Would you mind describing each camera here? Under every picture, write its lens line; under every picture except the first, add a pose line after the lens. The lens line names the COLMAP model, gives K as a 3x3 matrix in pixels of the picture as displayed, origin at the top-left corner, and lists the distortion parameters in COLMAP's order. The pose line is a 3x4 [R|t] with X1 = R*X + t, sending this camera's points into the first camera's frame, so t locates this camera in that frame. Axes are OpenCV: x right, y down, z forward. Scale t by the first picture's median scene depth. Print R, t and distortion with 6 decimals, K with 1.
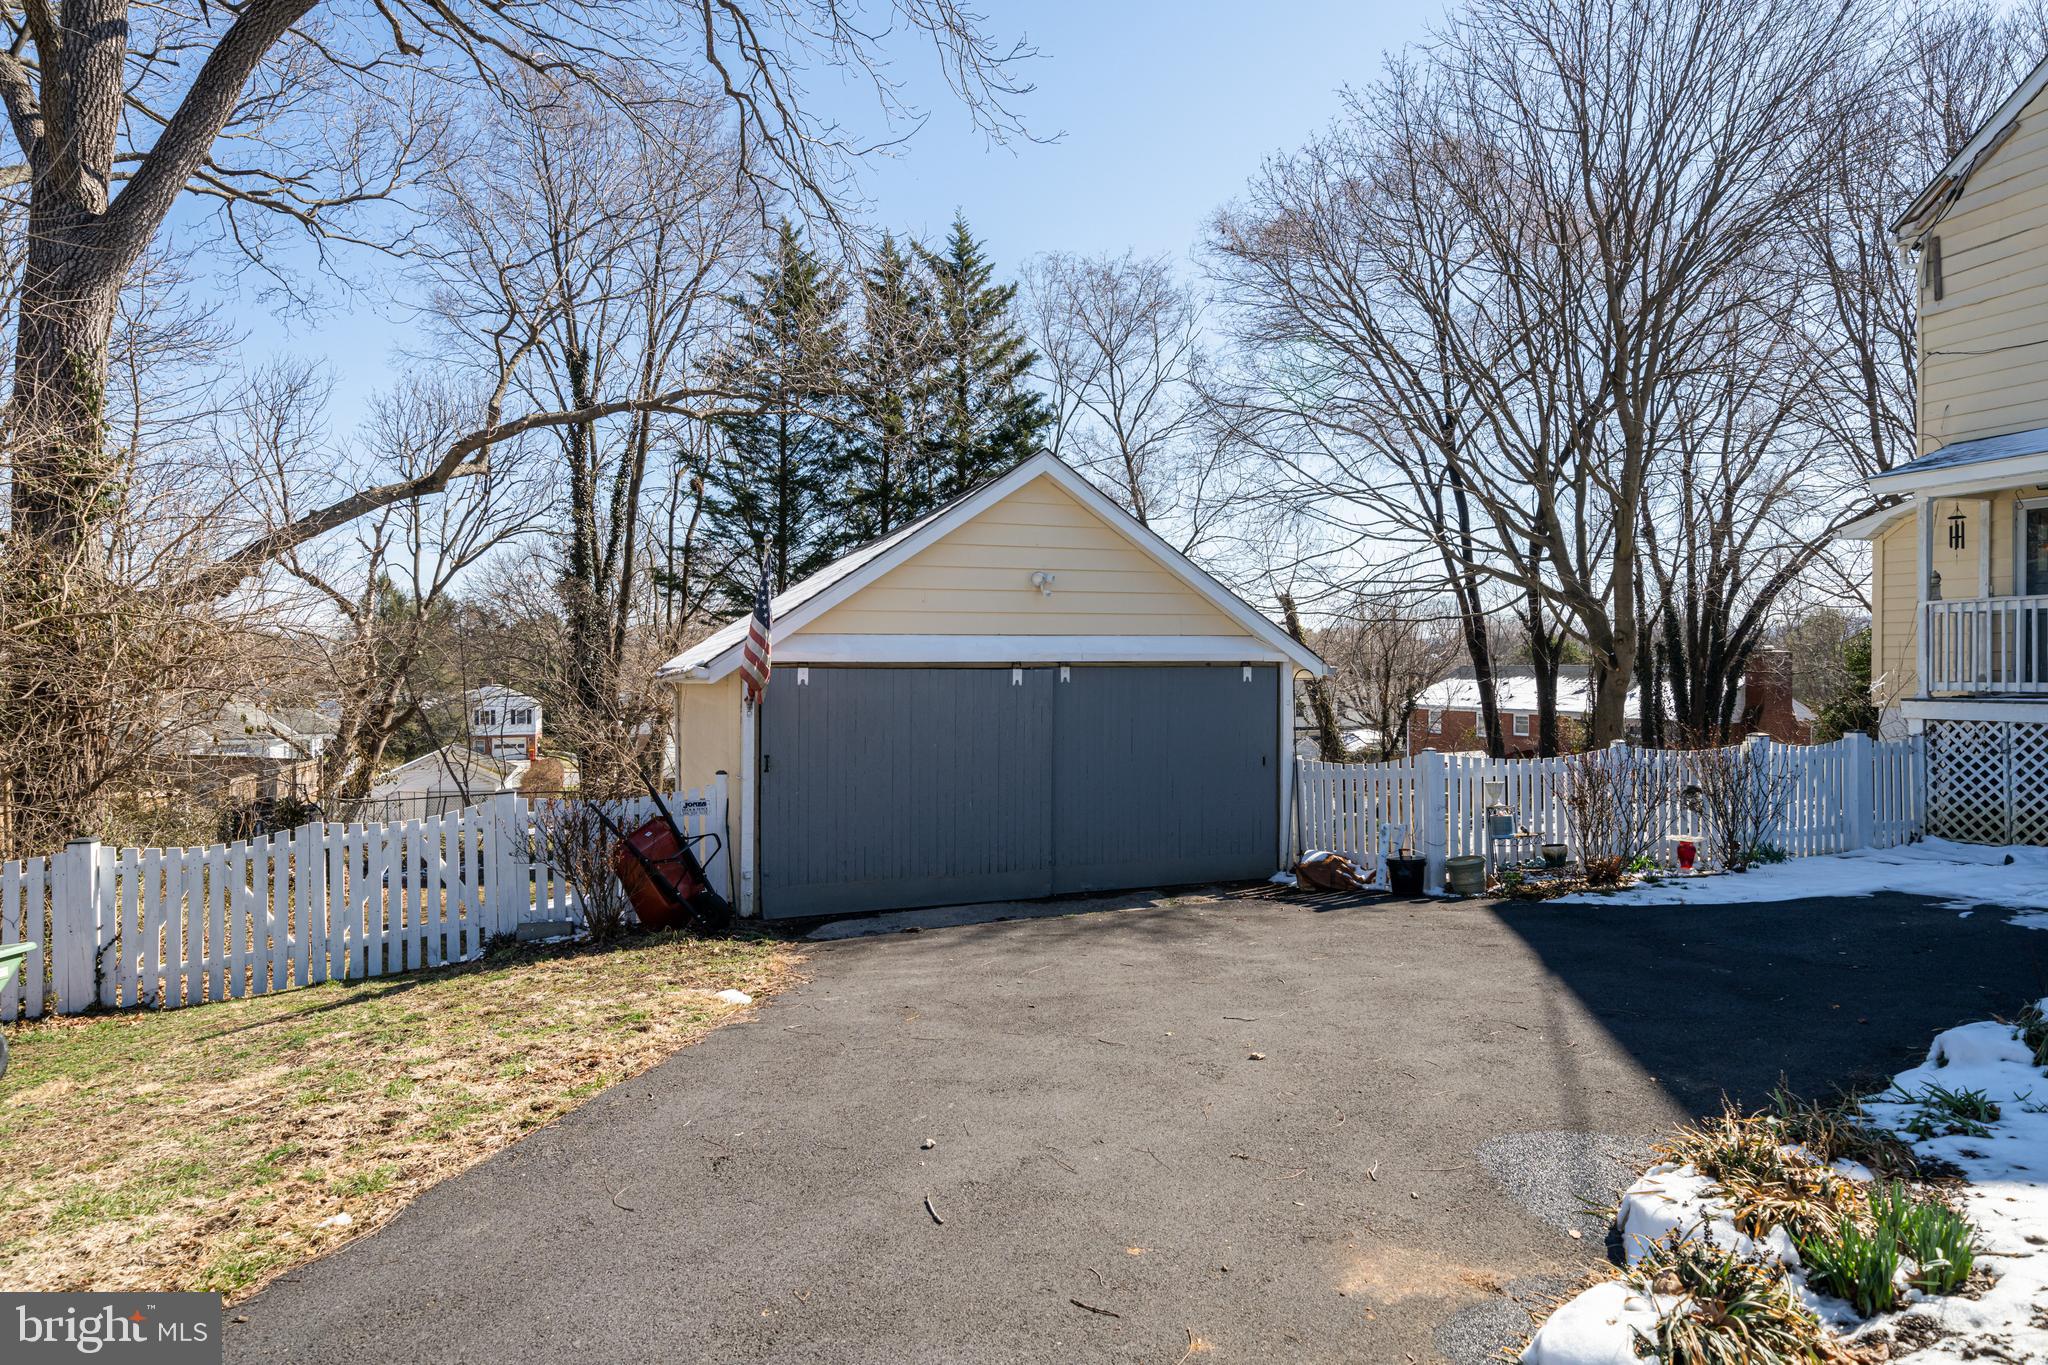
lens RADIAL K [[1129.7, 0, 1024.0], [0, 1129.7, 682.5], [0, 0, 1]] dist [0.000683, 0.000098]
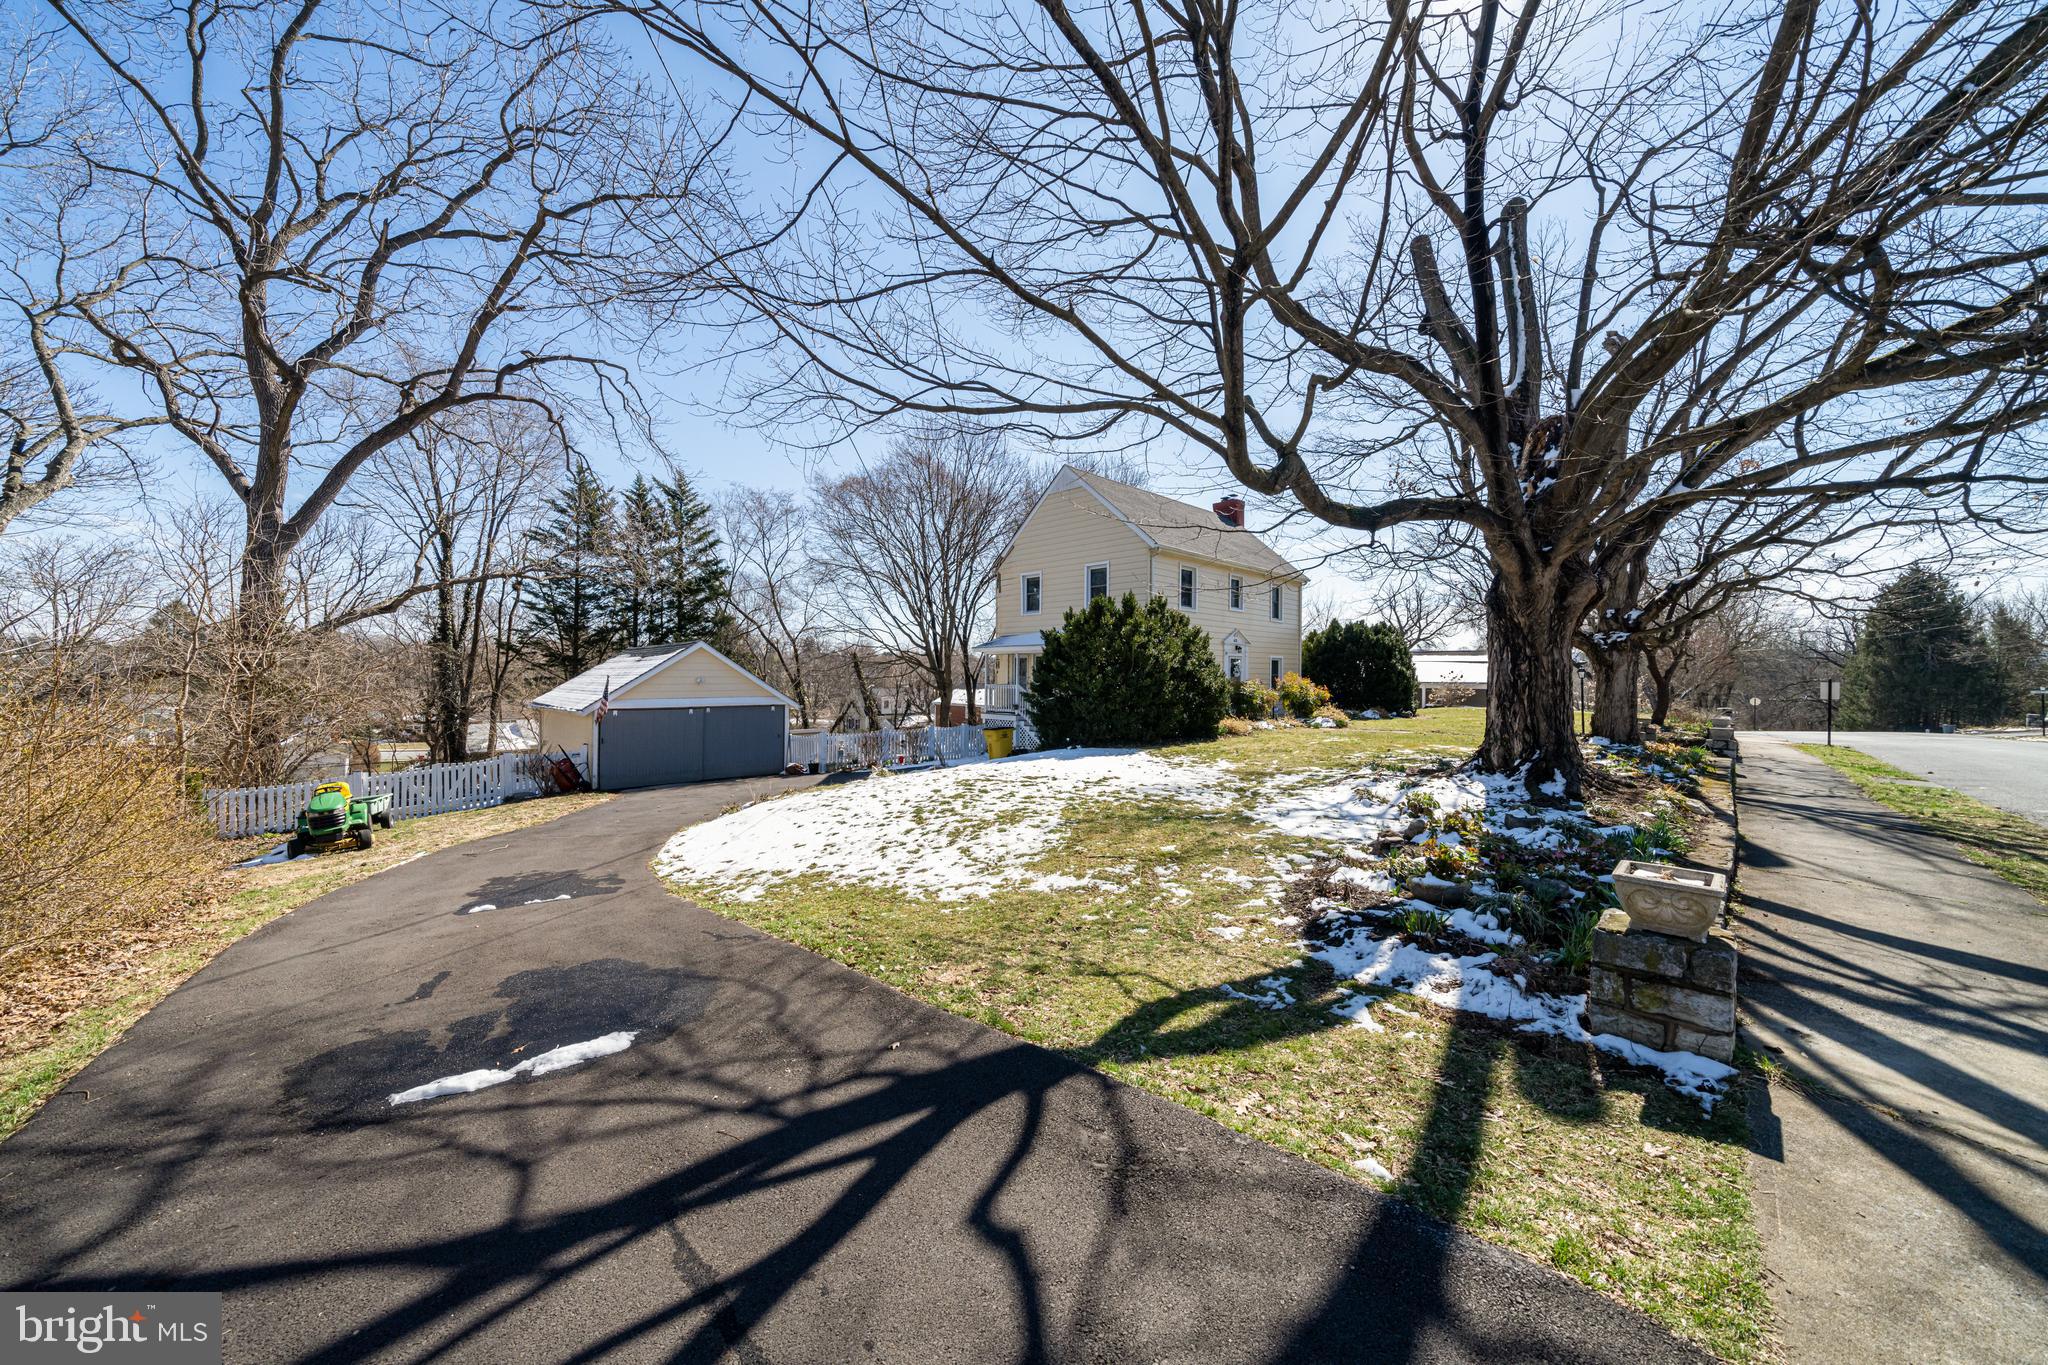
lens RADIAL K [[661.0, 0, 1024.0], [0, 661.0, 682.5], [0, 0, 1]] dist [-0.013370, 0.000072]
pose [[0.912459, 0.007273, 0.409103, 0.026765], [-0.004907, 0.999965, -0.006833, -0.023510], [-0.409139, 0.004227, 0.912462, -0.333124]]
